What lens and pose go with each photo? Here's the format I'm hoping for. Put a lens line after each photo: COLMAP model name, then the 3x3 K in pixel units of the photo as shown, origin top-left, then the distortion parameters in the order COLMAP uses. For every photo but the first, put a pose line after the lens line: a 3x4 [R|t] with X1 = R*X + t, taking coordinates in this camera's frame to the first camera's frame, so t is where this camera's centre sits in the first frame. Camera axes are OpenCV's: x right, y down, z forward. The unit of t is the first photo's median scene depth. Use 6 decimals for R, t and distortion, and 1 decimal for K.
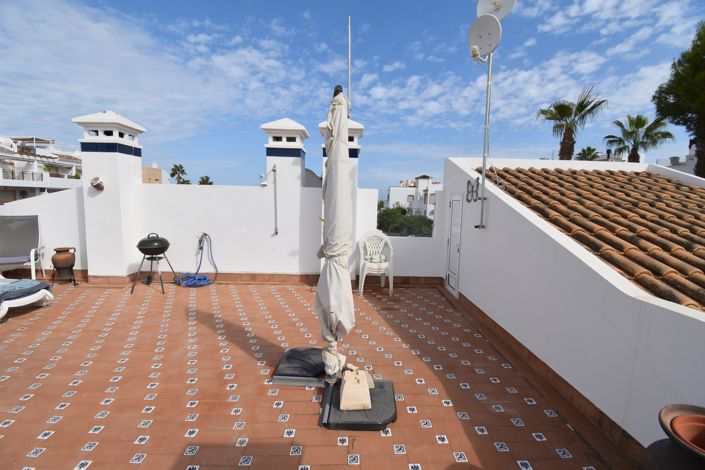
lens RADIAL K [[308.4, 0, 355.6], [0, 308.4, 236.9], [0, 0, 1]] dist [-0.002879, -0.013393]
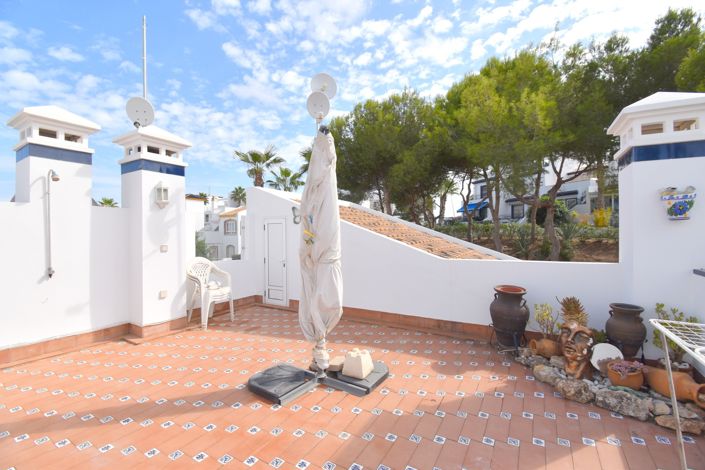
lens RADIAL K [[308.4, 0, 356.7], [0, 308.4, 234.9], [0, 0, 1]] dist [-0.002879, -0.013393]
pose [[0.517786, -0.030268, 0.854975, -0.482519], [0.126175, 0.991147, -0.041325, 0.011593], [-0.846155, 0.129274, 0.517021, 0.126304]]
